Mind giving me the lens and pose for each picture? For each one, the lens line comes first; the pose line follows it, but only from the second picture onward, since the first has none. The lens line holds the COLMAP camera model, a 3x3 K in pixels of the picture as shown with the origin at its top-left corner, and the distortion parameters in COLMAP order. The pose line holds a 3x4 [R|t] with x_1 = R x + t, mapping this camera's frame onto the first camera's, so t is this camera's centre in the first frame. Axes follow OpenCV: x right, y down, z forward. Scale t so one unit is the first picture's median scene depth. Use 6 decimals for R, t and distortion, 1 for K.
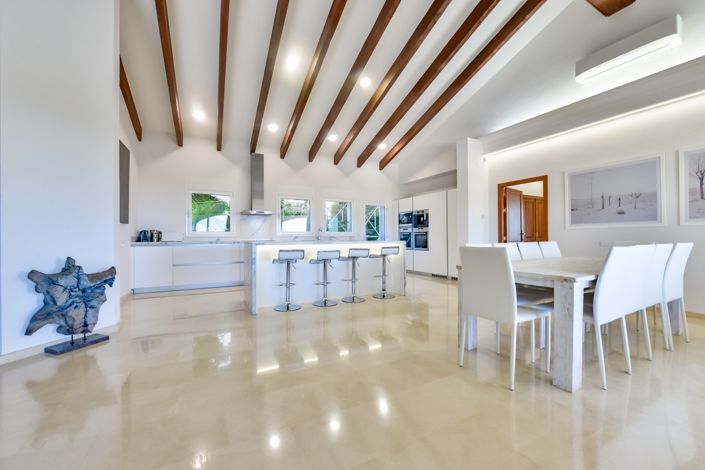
lens RADIAL K [[280.6, 0, 355.0], [0, 280.6, 238.1], [0, 0, 1]] dist [-0.008890, -0.000305]
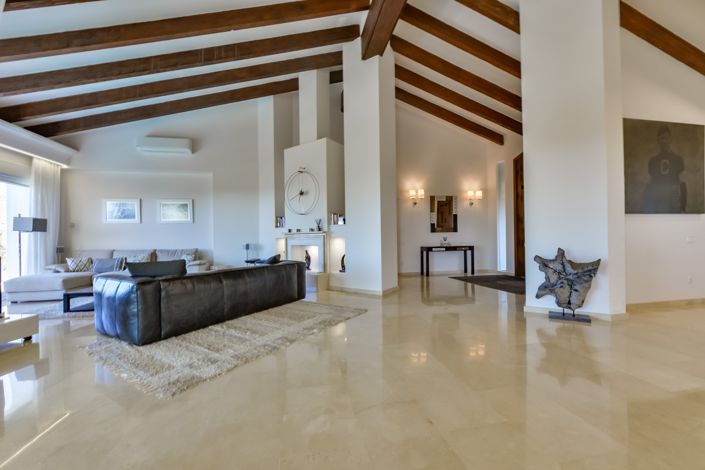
lens RADIAL K [[280.6, 0, 355.0], [0, 280.6, 238.1], [0, 0, 1]] dist [-0.008890, -0.000305]
pose [[-0.285153, 0.008620, -0.958443, 0.222253], [0.015711, 0.999867, 0.004318, -0.000093], [0.958353, -0.013827, -0.285250, 0.191056]]
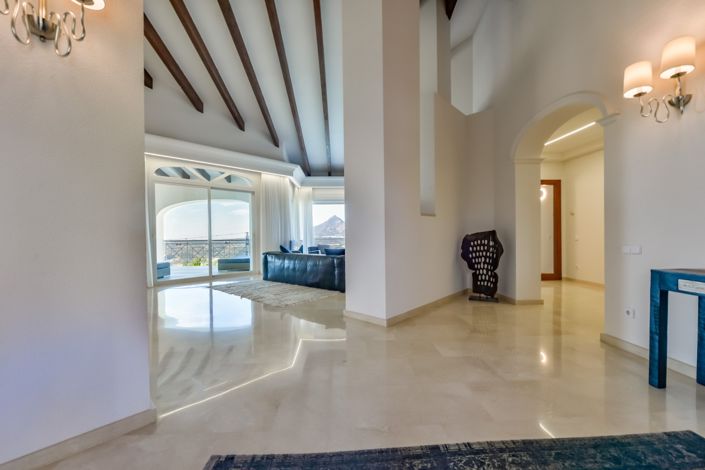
lens RADIAL K [[280.6, 0, 355.0], [0, 280.6, 238.1], [0, 0, 1]] dist [-0.008890, -0.000305]
pose [[-0.904467, 0.013303, 0.426337, -0.866032], [0.019876, 0.999742, 0.010972, 0.003208], [-0.426081, 0.018398, -0.904498, 0.550867]]
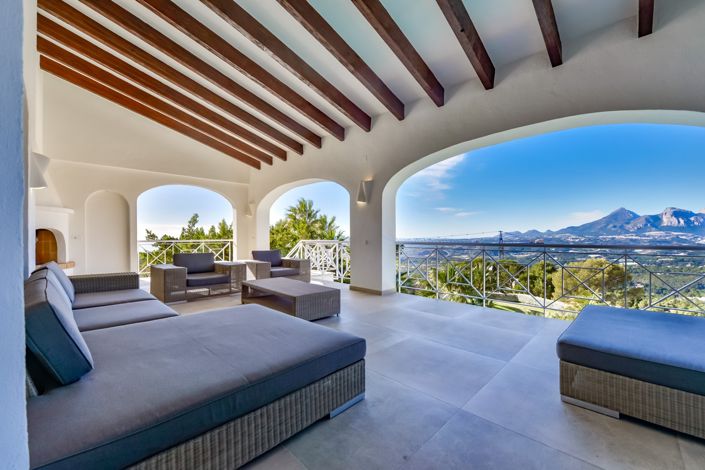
lens RADIAL K [[280.6, 0, 355.0], [0, 280.6, 238.1], [0, 0, 1]] dist [-0.008890, -0.000305]
pose [[-0.293427, 0.001240, 0.955981, 0.144720], [0.009010, 0.999958, 0.001469, 0.000223], [-0.955939, 0.009045, -0.293426, -0.135239]]
